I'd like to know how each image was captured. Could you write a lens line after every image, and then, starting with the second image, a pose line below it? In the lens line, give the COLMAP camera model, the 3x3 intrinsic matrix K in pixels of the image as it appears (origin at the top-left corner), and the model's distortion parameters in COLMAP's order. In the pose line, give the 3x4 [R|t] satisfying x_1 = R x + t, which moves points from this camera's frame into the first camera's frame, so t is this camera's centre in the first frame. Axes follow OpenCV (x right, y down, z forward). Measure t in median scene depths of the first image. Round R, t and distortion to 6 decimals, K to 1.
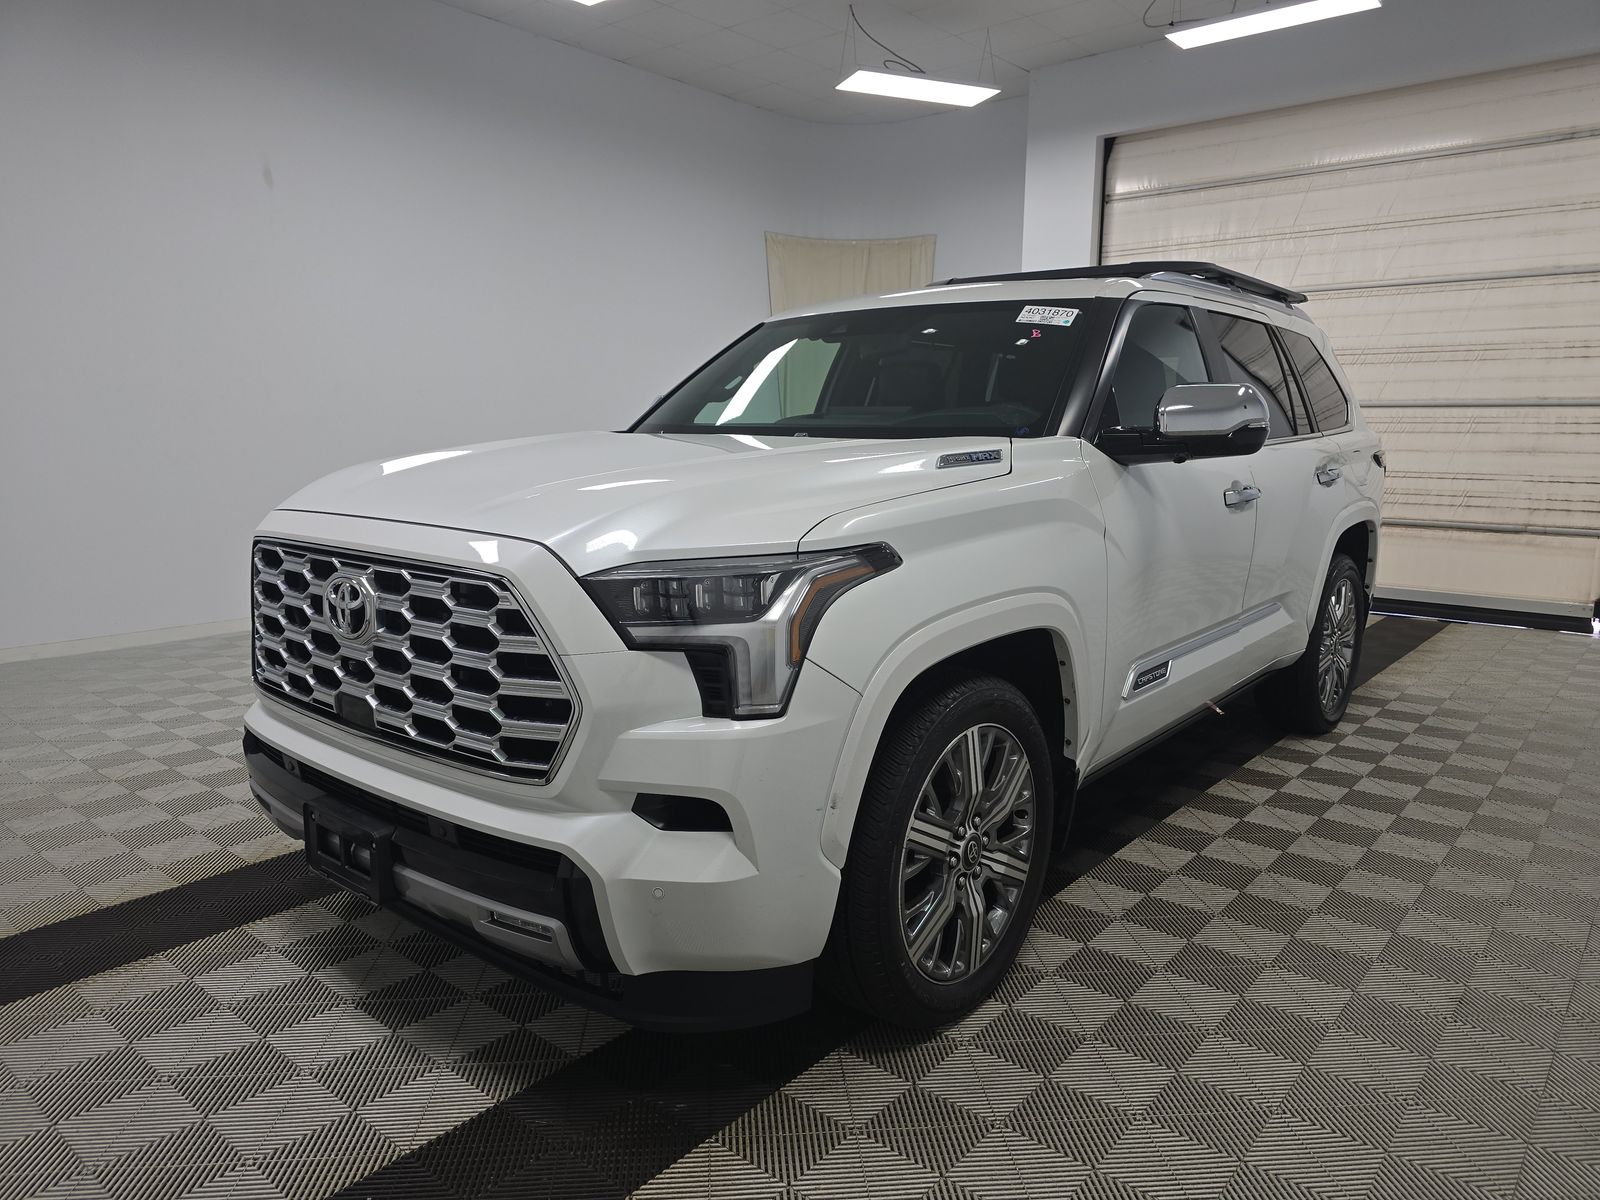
lens RADIAL K [[1086.8, 0, 804.2], [0, 1086.8, 600.5], [0, 0, 1]] dist [0.030317, -0.015365]
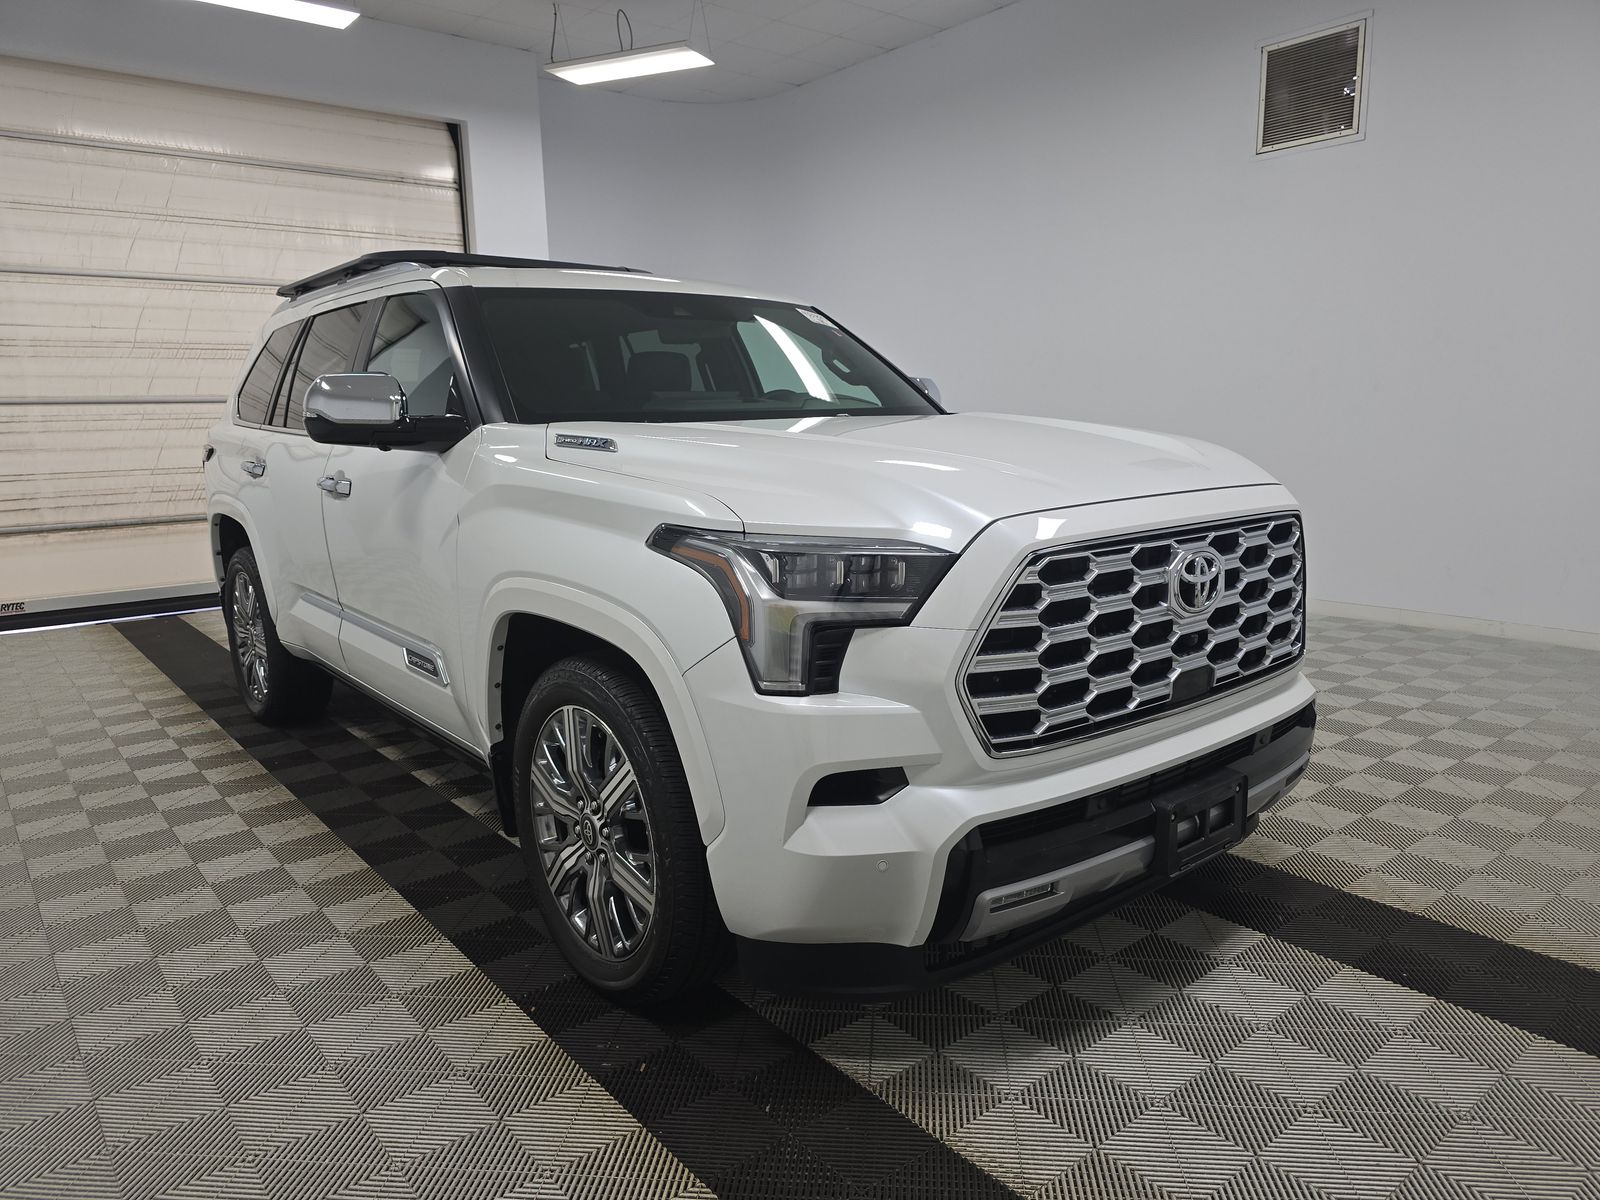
lens RADIAL K [[1086.8, 0, 801.2], [0, 1086.8, 596.5], [0, 0, 1]] dist [0.030317, -0.015365]
pose [[0.192067, -0.175509, 0.965560, -0.691690], [0.180904, 0.973350, 0.140940, -0.088785], [-0.964564, 0.147604, 0.218699, 0.538482]]
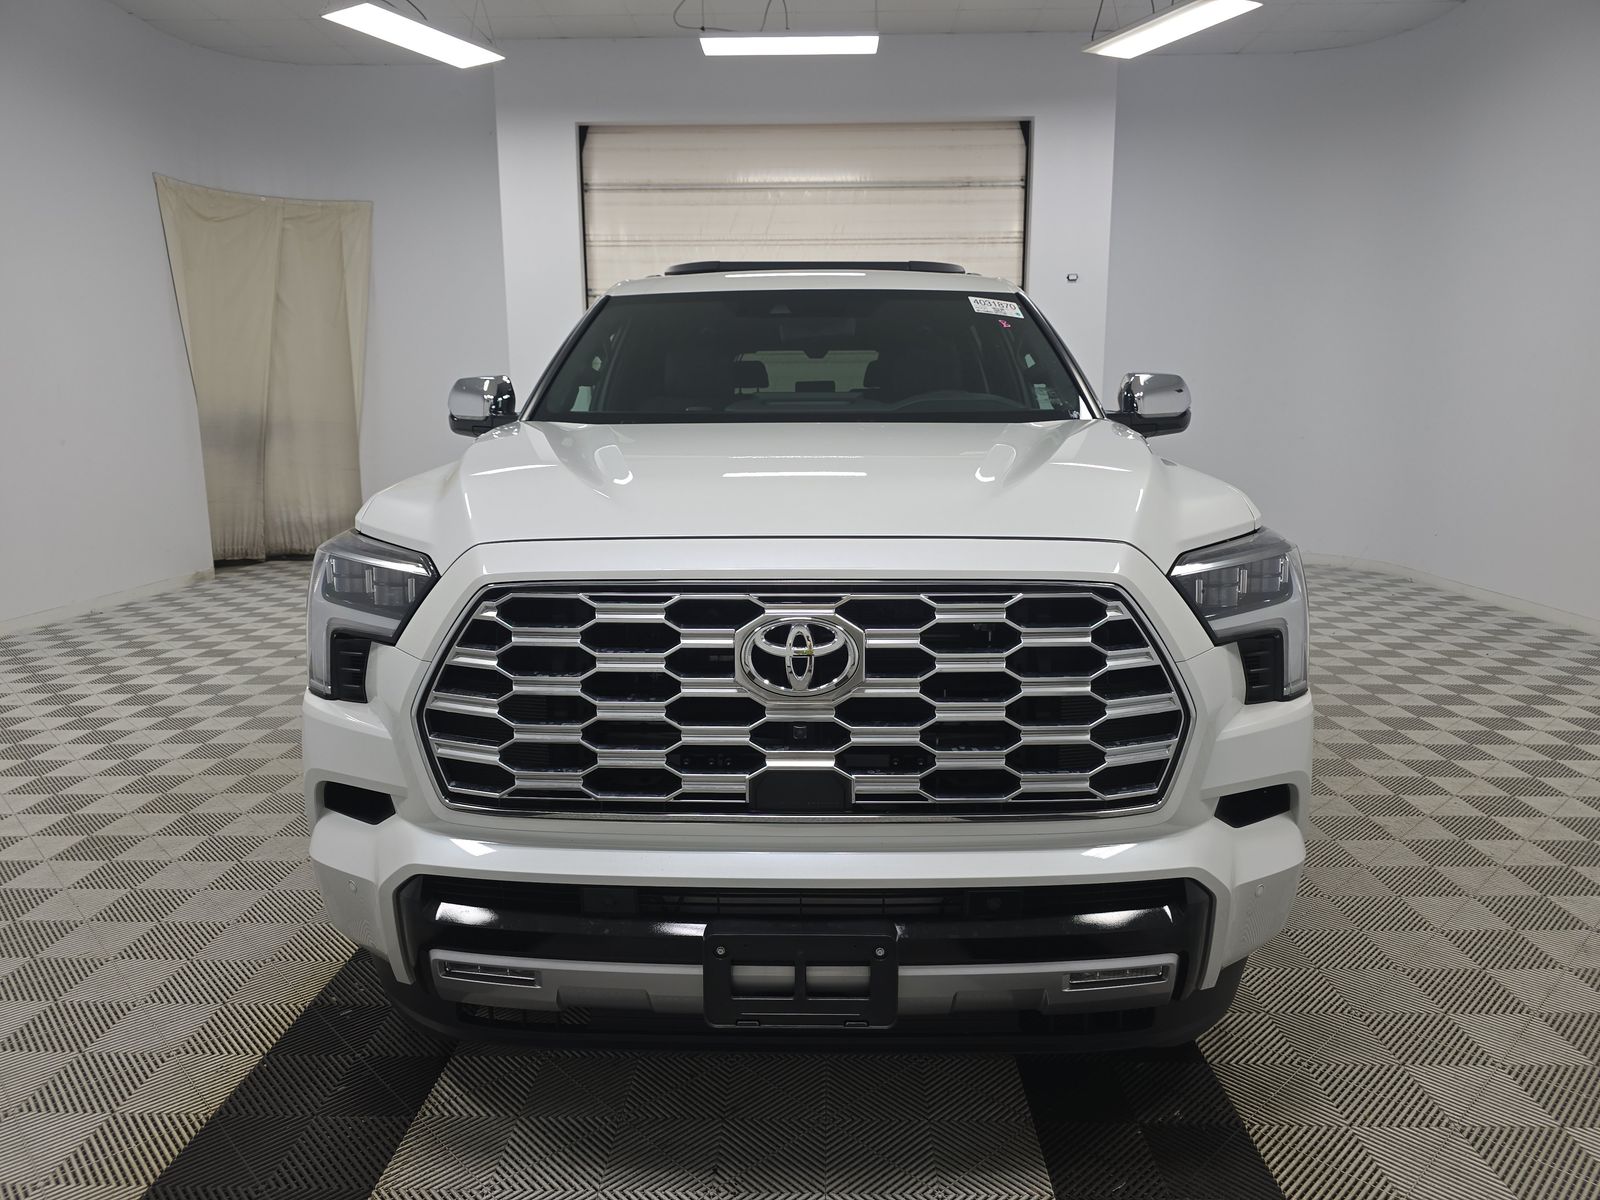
lens RADIAL K [[1086.8, 0, 801.3], [0, 1086.8, 602.2], [0, 0, 1]] dist [0.030317, -0.015365]
pose [[0.782443, -0.115133, 0.611987, -0.412627], [0.109631, 0.992878, 0.046624, -0.030776], [-0.612997, 0.030612, 0.789492, 0.193254]]
